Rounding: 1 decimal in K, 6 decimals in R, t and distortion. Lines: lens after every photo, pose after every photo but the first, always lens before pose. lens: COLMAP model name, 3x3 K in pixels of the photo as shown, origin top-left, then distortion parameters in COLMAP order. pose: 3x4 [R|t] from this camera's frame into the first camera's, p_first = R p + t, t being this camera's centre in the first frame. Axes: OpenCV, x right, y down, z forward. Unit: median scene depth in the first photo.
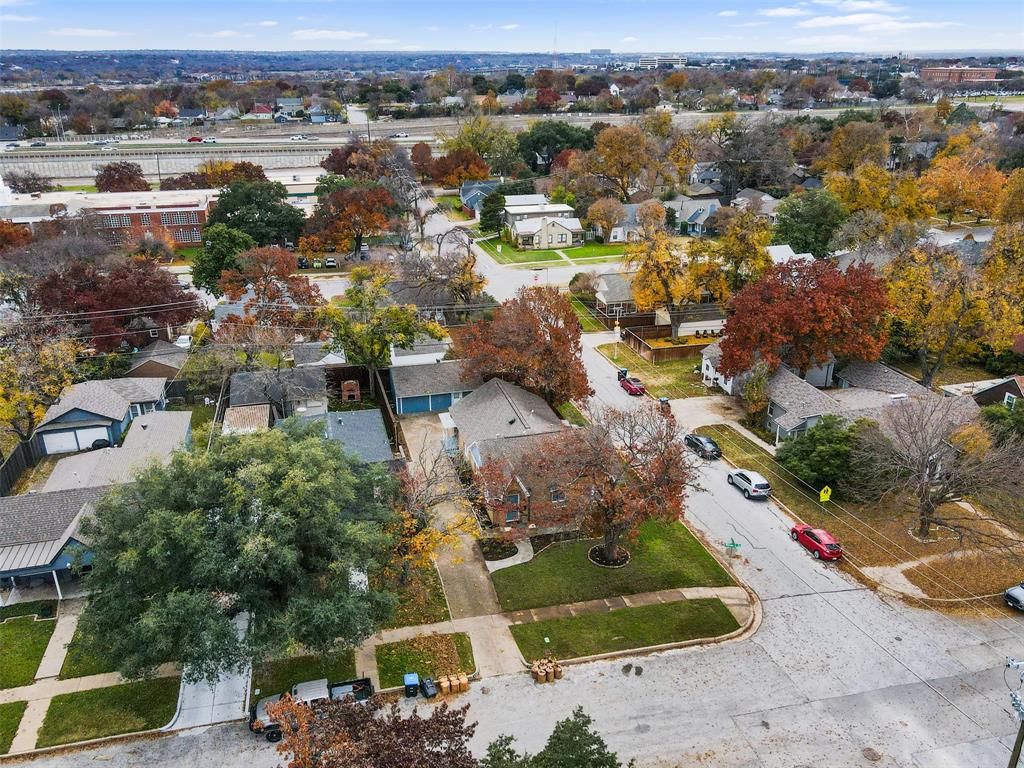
lens RADIAL K [[798.9, 0, 512.0], [0, 798.9, 384.0], [0, 0, 1]] dist [0.001985, 0.003869]
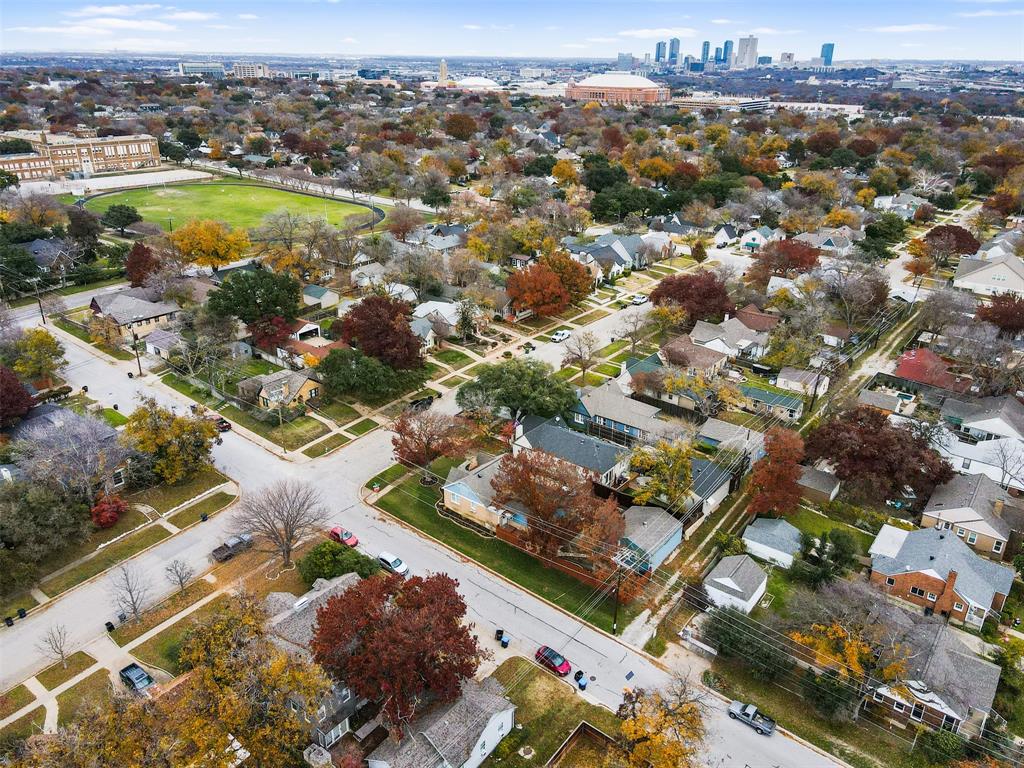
lens RADIAL K [[744.2, 0, 485.4], [0, 744.2, 384.6], [0, 0, 1]] dist [0.020091, 0.003955]
pose [[-0.820363, 0.236325, -0.520725, 0.980169], [-0.214614, 0.716806, 0.663422, -1.338903], [0.530042, 0.656002, -0.537323, 1.988201]]
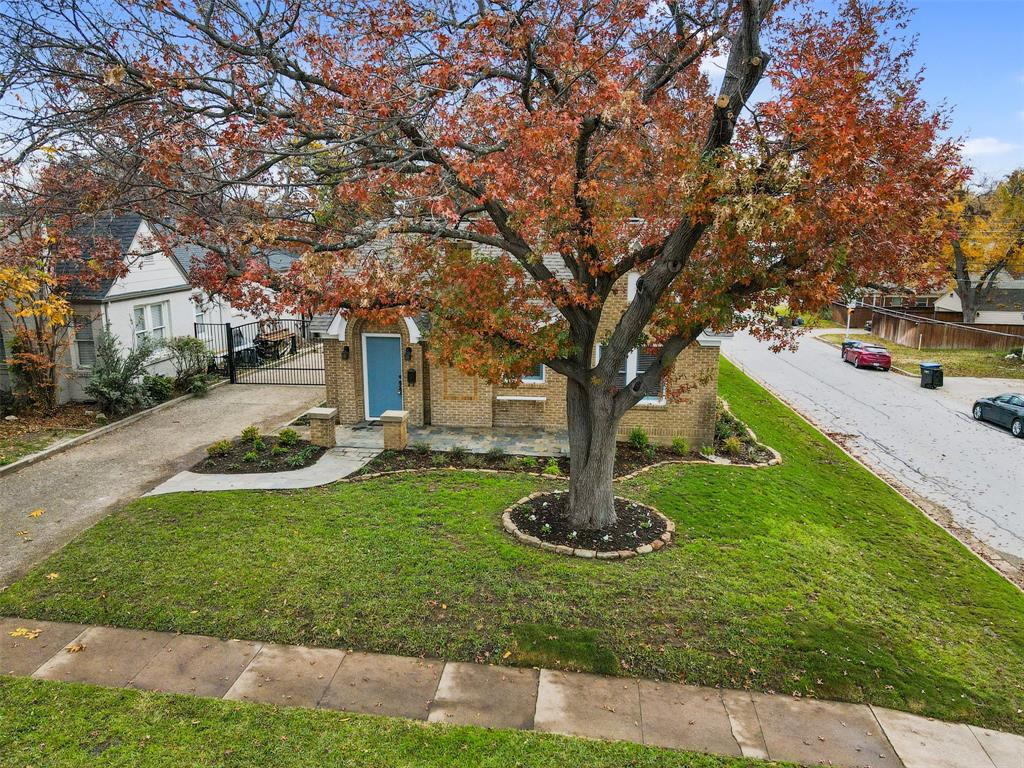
lens RADIAL K [[753.4, 0, 512.0], [0, 753.4, 384.0], [0, 0, 1]] dist [0.011304, 0.003551]
pose [[0.932015, 0.083186, -0.352744, 0.179201], [-0.145376, 0.977377, -0.153620, 0.212435], [0.331985, 0.194457, 0.923023, 0.762641]]
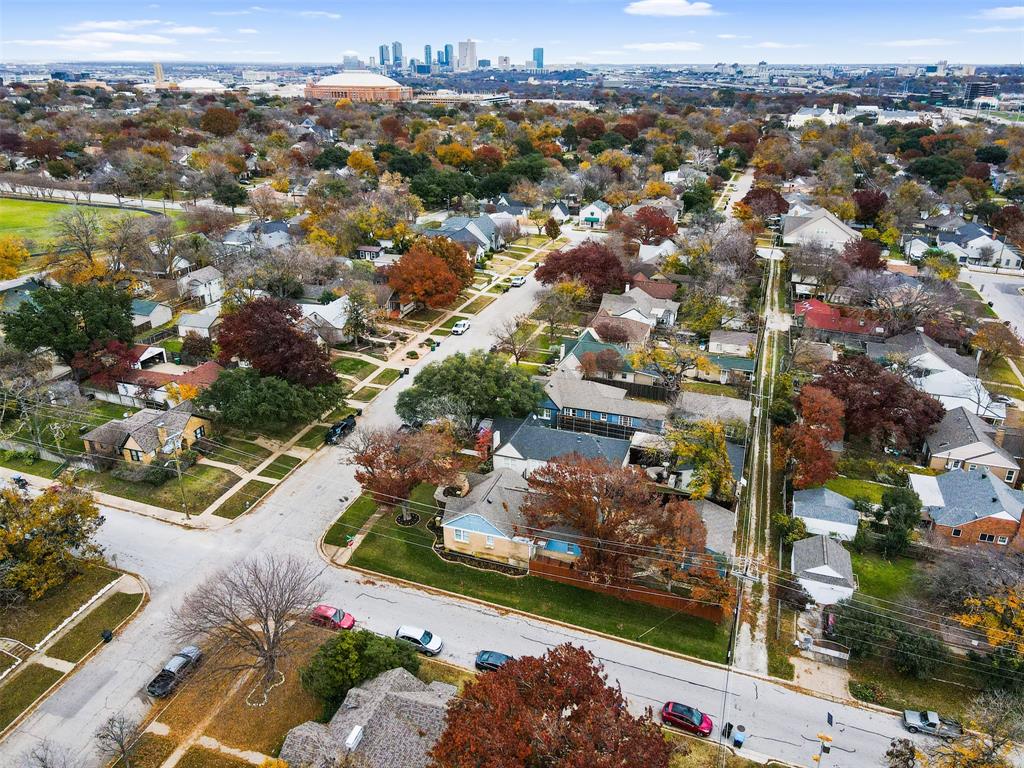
lens RADIAL K [[744.2, 0, 485.4], [0, 744.2, 384.6], [0, 0, 1]] dist [0.020091, 0.003955]
pose [[-0.582002, 0.330785, -0.742870, 1.096416], [-0.306522, 0.756906, 0.577180, -0.956231], [0.753205, 0.563626, -0.339128, 1.492110]]
